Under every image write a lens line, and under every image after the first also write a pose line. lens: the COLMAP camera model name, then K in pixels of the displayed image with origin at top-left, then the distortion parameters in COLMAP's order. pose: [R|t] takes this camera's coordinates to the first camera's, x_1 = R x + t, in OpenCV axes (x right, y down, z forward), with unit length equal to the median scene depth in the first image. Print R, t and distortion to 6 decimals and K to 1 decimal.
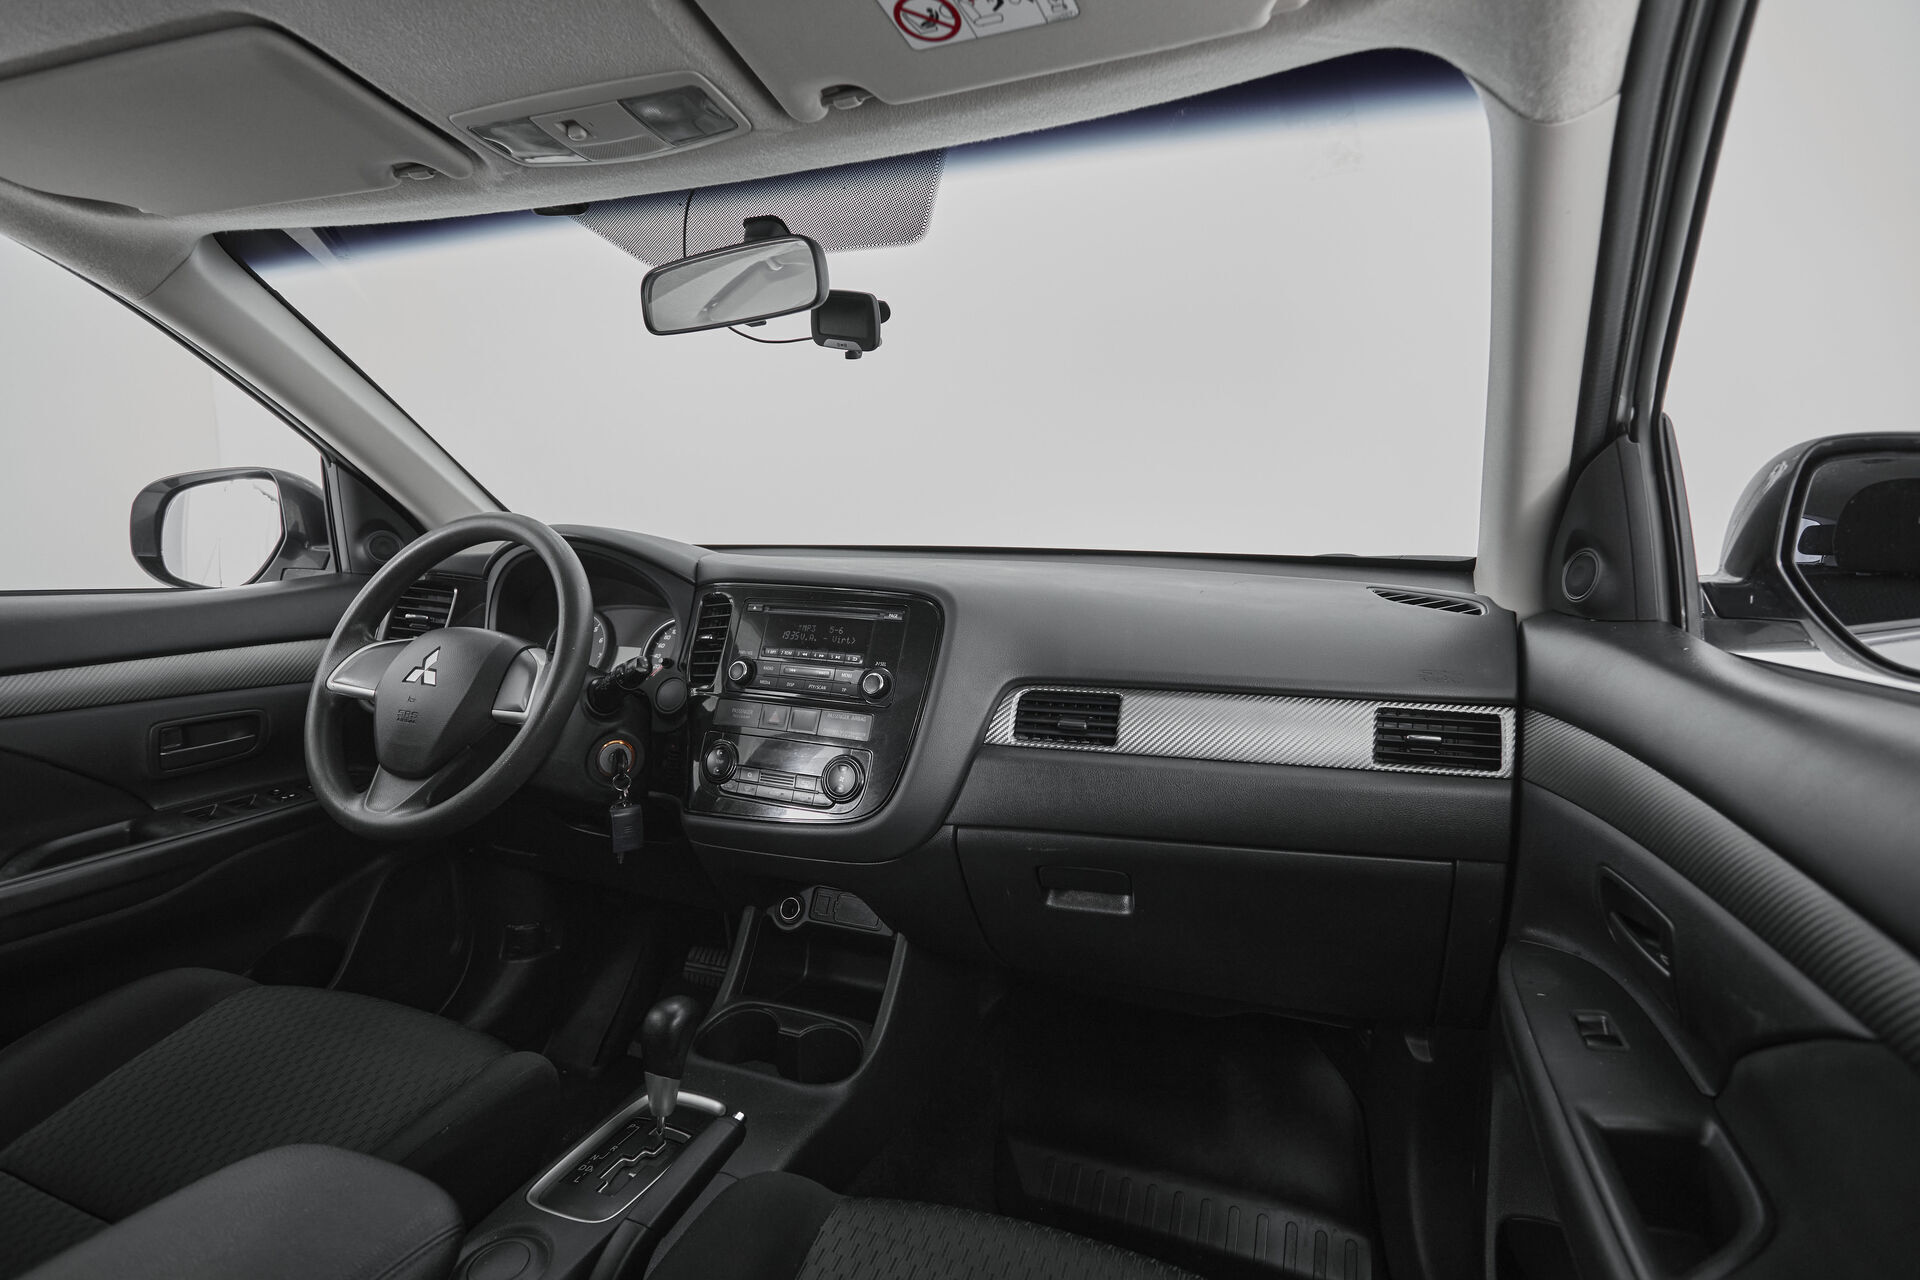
lens RADIAL K [[922.4, 0, 960.0], [0, 922.4, 640.0], [0, 0, 1]] dist [0.000141, -0.000436]
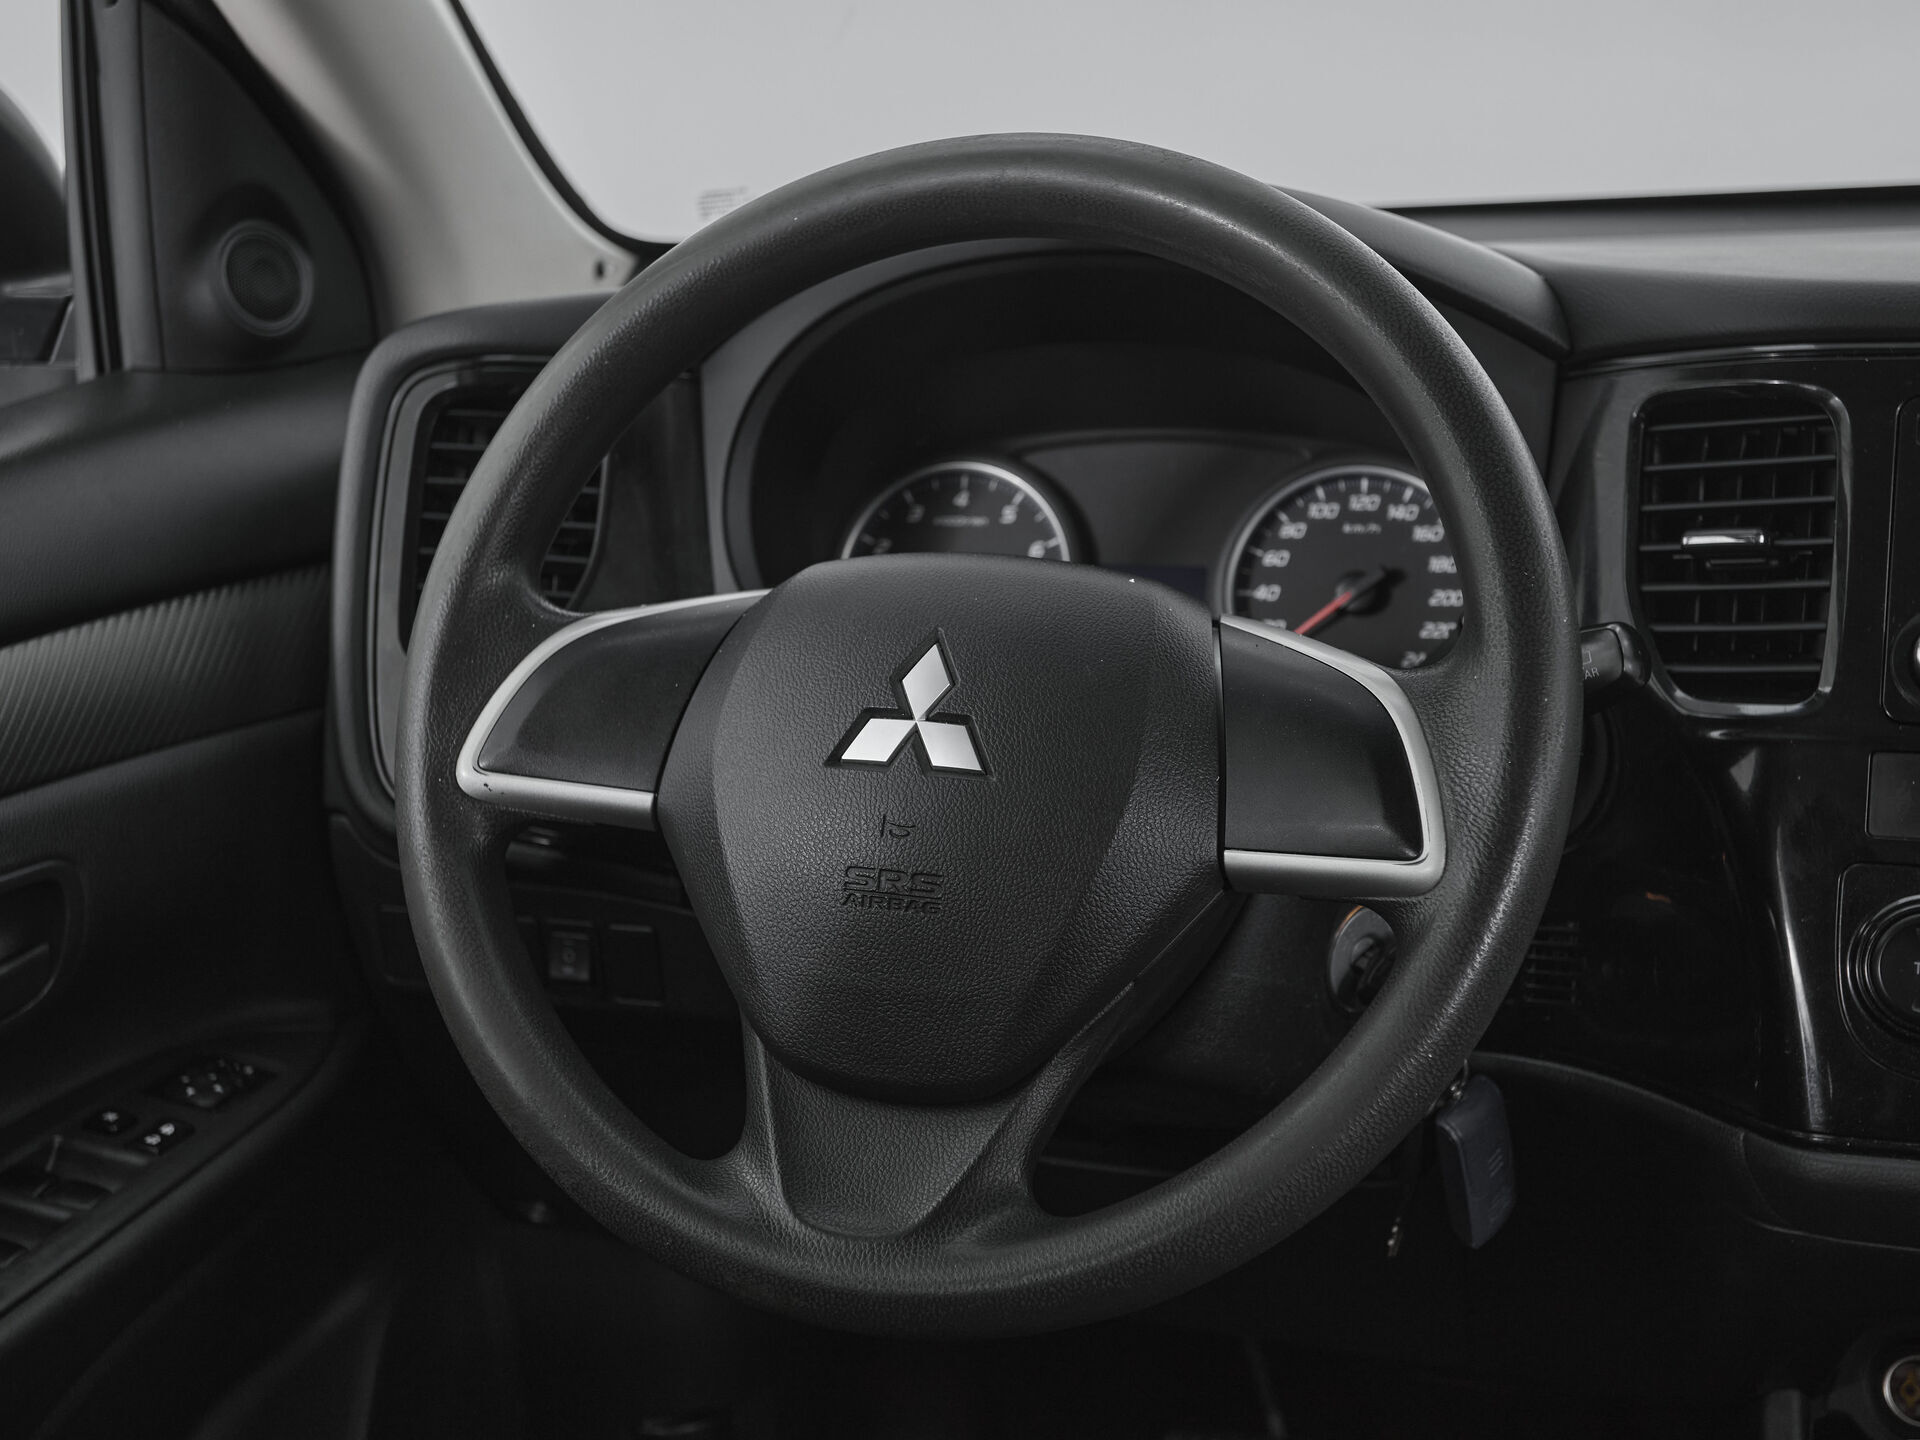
lens RADIAL K [[2321.4, 0, 960.0], [0, 2321.4, 720.0], [0, 0, 1]] dist [0.013755, 0.043322]
pose [[0.996647, -0.059352, 0.056323, -0.634969], [0.051946, 0.990808, 0.124903, -0.057138], [-0.063219, -0.121558, 0.990569, 0.313698]]
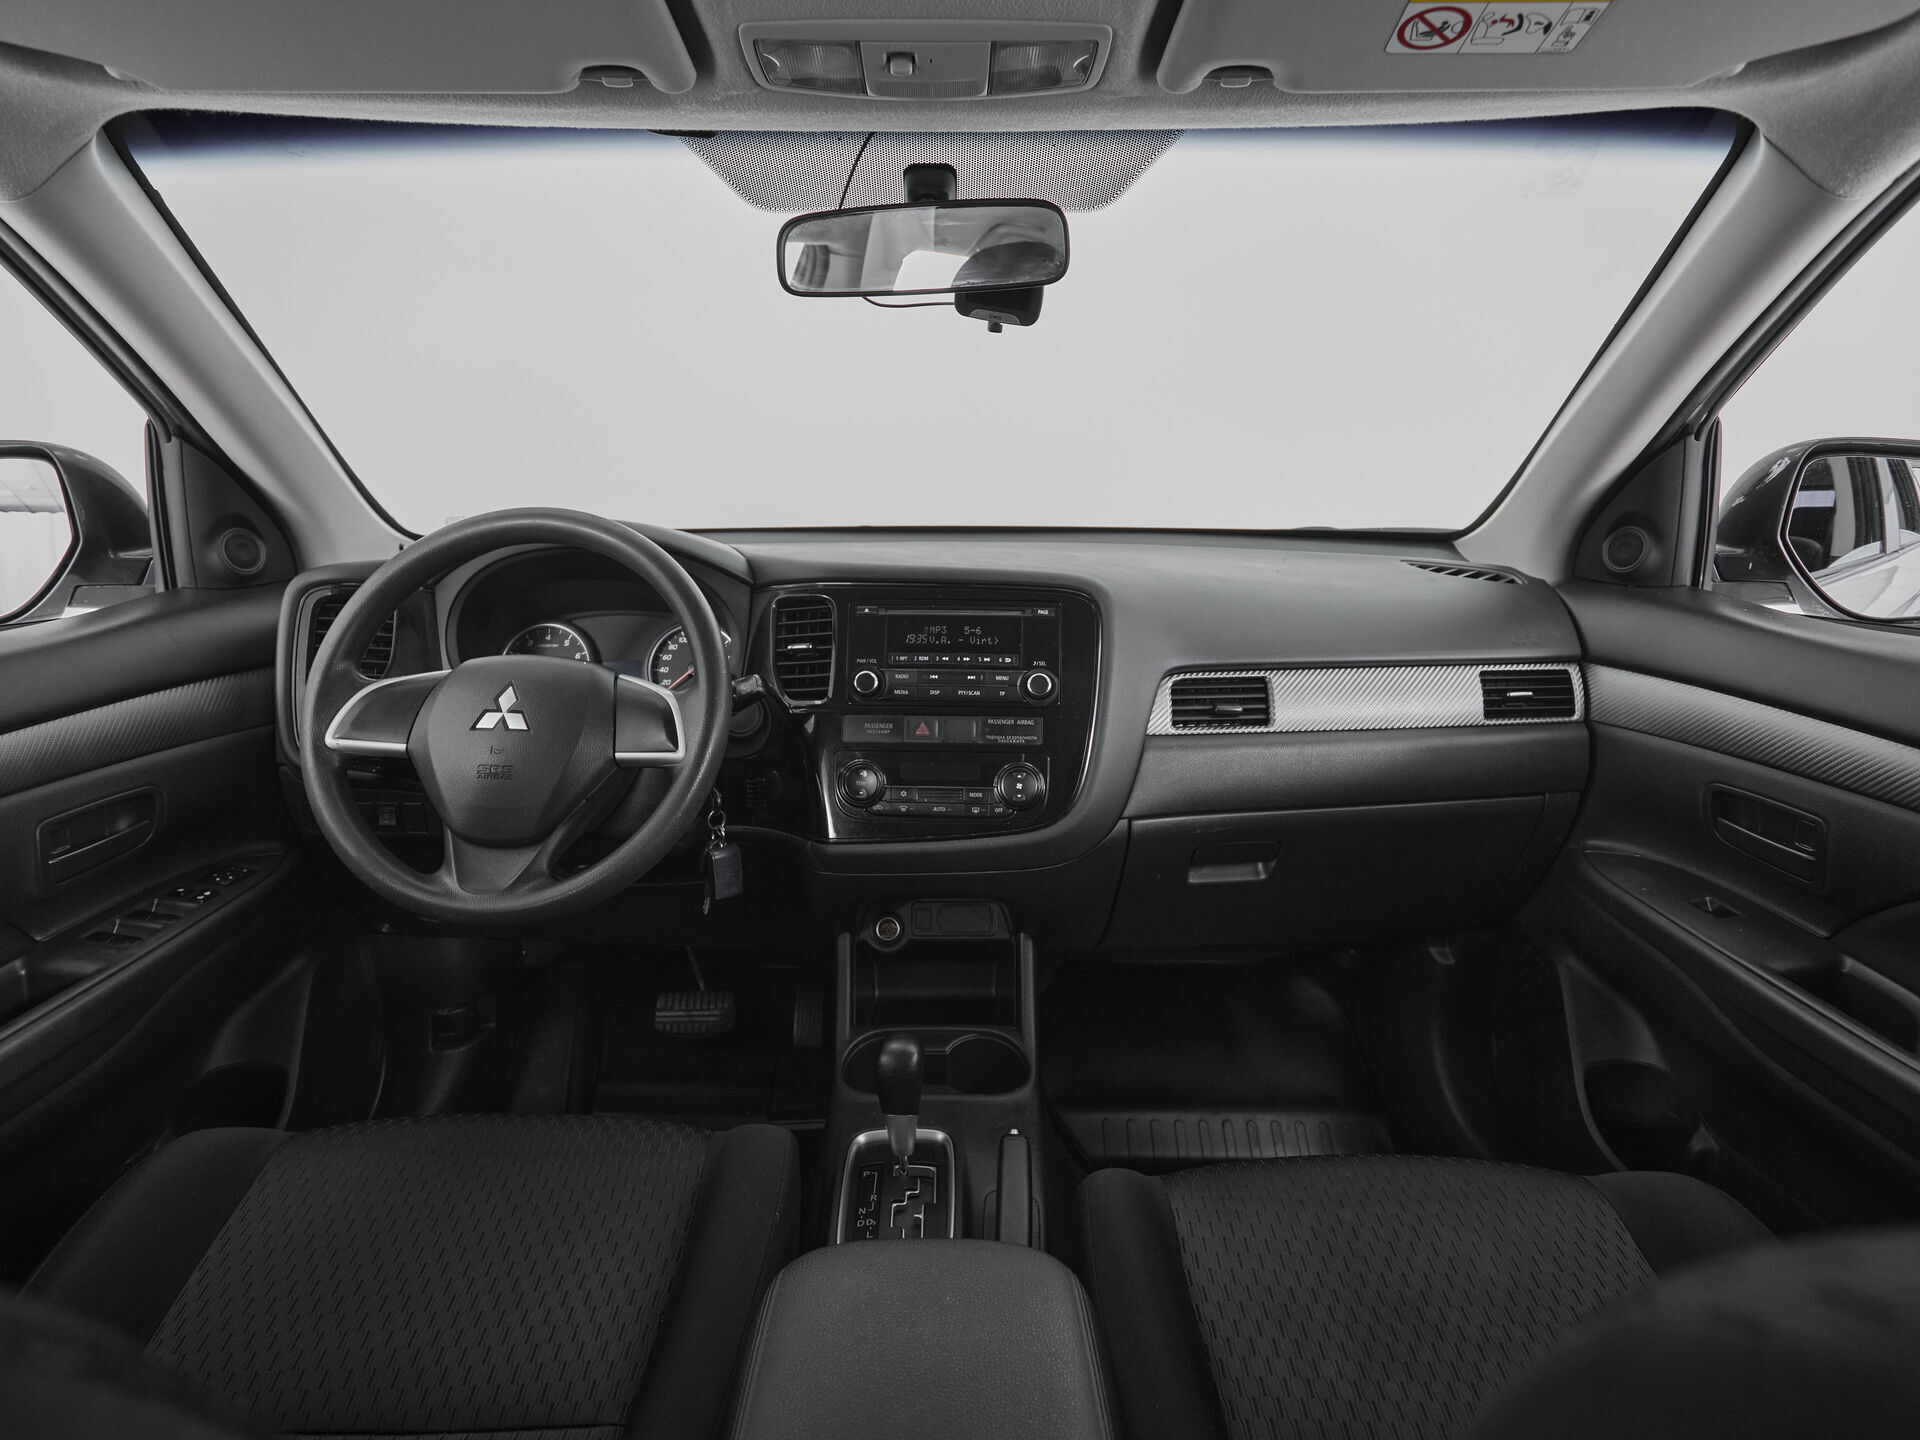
lens RADIAL K [[1013.2, 0, 940.6], [0, 1013.2, 719.7], [0, 0, 1]] dist [-0.000919, -0.000623]
pose [[0.935253, -0.092402, 0.341708, -0.550928], [0.052722, 0.990923, 0.123658, -0.052352], [-0.350033, -0.097636, 0.931635, 0.049430]]
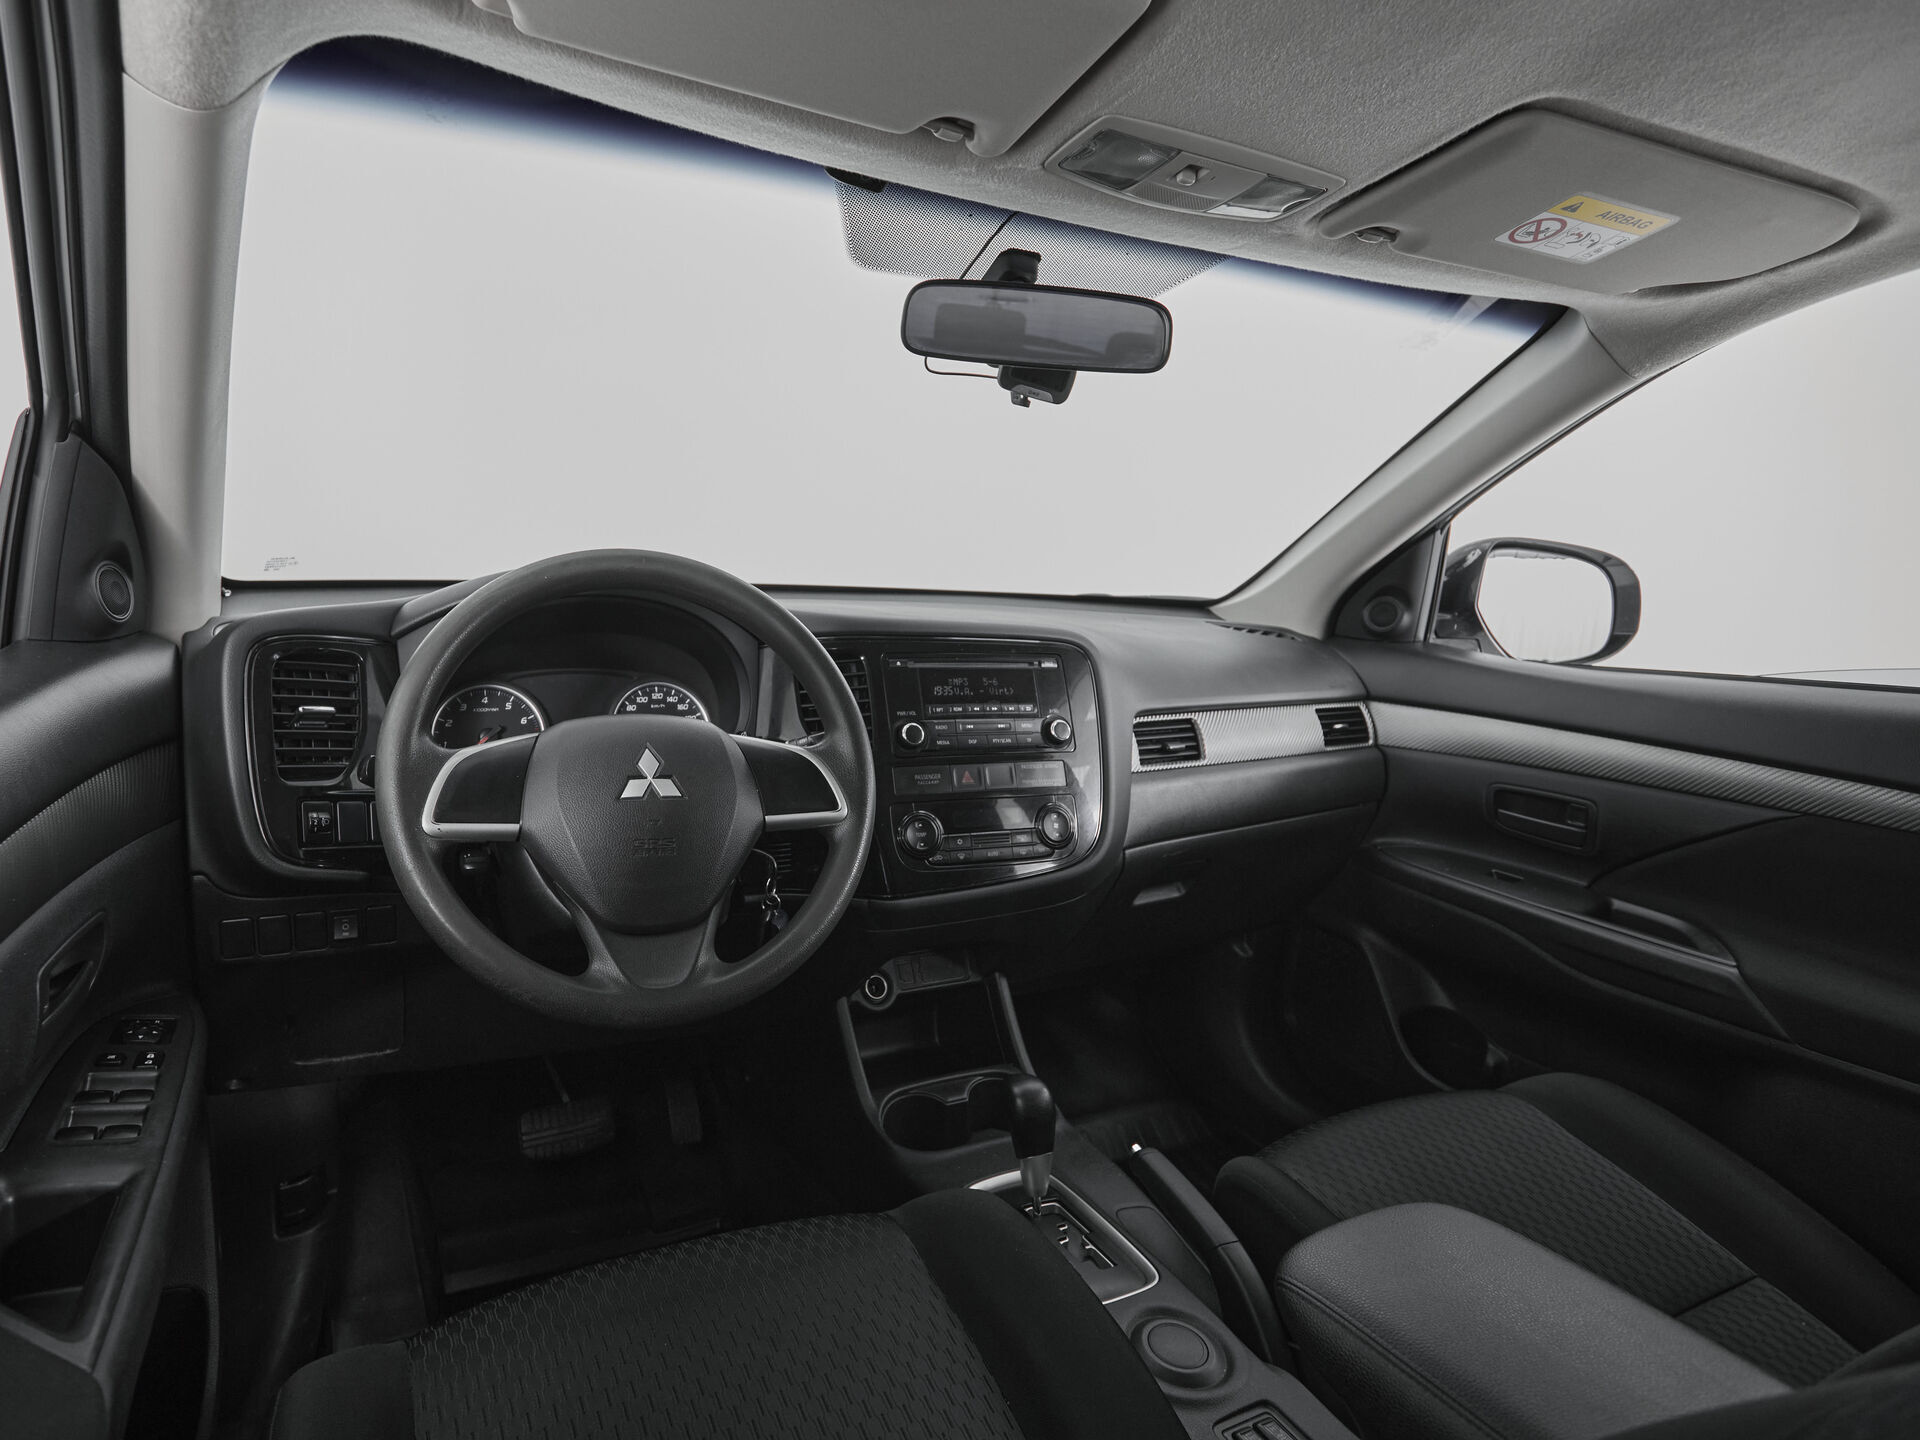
lens RADIAL K [[1024.9, 0, 840.3], [0, 1024.9, 721.4], [0, 0, 1]] dist [-0.000870, -0.000034]
pose [[0.699645, -0.095734, 0.708048, -1.074536], [0.054413, 0.995244, 0.080798, -0.068781], [-0.712416, -0.018003, 0.701526, 0.367098]]
